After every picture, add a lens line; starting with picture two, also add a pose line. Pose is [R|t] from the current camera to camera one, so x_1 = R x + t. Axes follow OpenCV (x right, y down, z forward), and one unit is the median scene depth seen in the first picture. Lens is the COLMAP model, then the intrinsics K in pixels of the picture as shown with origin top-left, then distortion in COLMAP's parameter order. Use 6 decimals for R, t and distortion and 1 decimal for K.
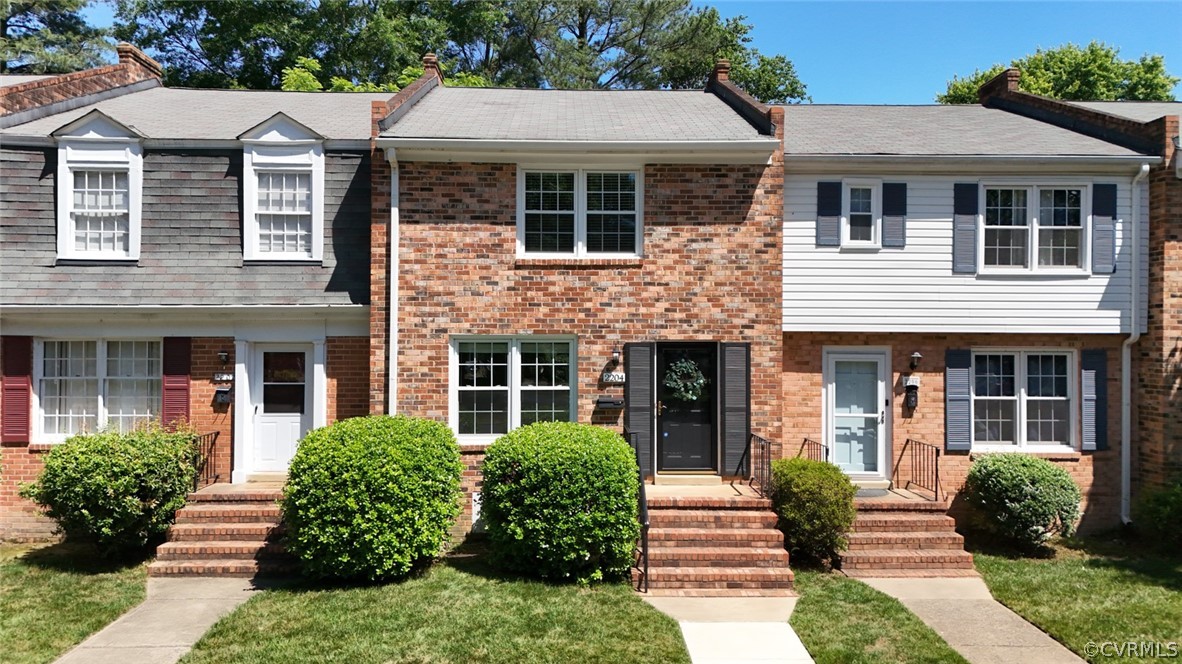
lens RADIAL K [[869.4, 0, 591.0], [0, 869.4, 332.0], [0, 0, 1]] dist [0.098185, -0.107685]
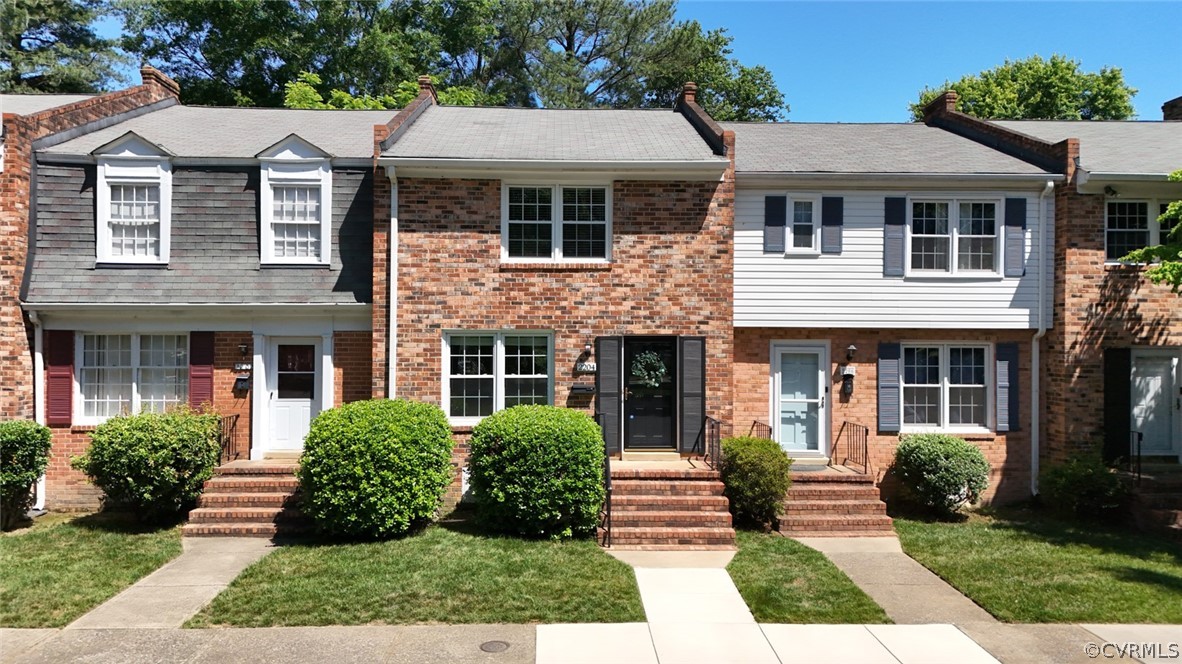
lens RADIAL K [[869.4, 0, 591.0], [0, 869.4, 332.0], [0, 0, 1]] dist [0.098185, -0.107685]
pose [[0.999975, 0.000590, 0.007087, 0.023955], [-0.000588, 1.000000, -0.000323, 0.006579], [-0.007088, 0.000319, 0.999975, -0.139837]]
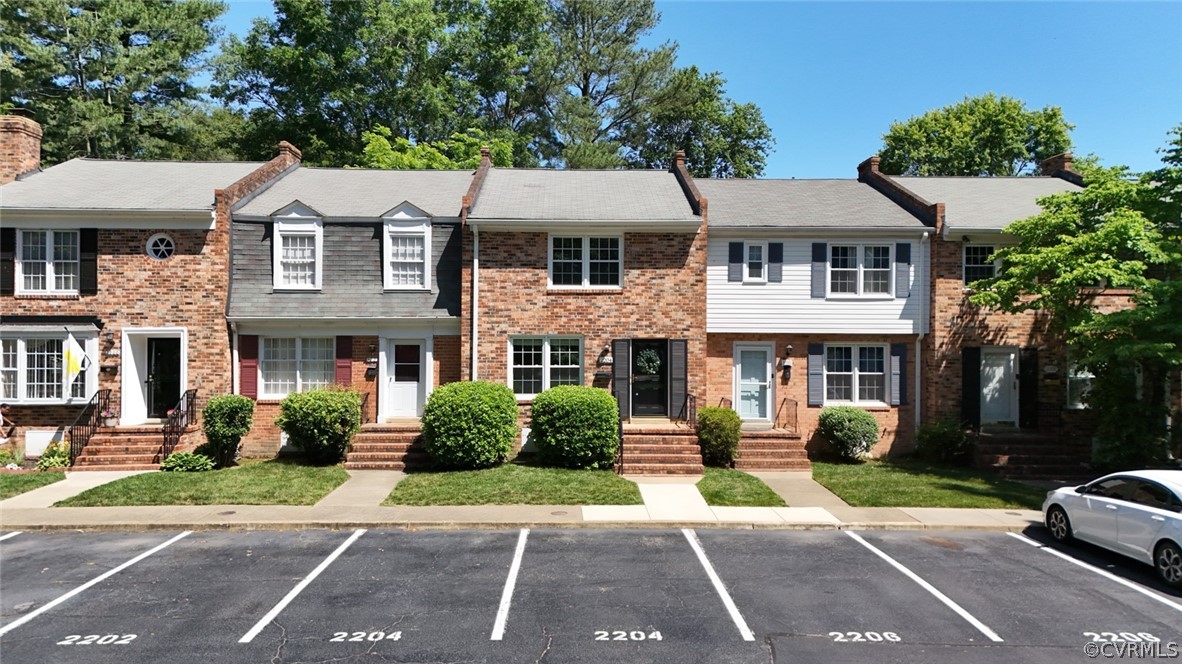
lens RADIAL K [[862.8, 0, 591.0], [0, 862.8, 332.0], [0, 0, 1]] dist [0.133544, -0.155021]
pose [[0.999994, 0.000202, -0.003312, 0.003106], [-0.000204, 1.000000, -0.000476, -0.000777], [0.003312, 0.000476, 0.999994, -0.649335]]
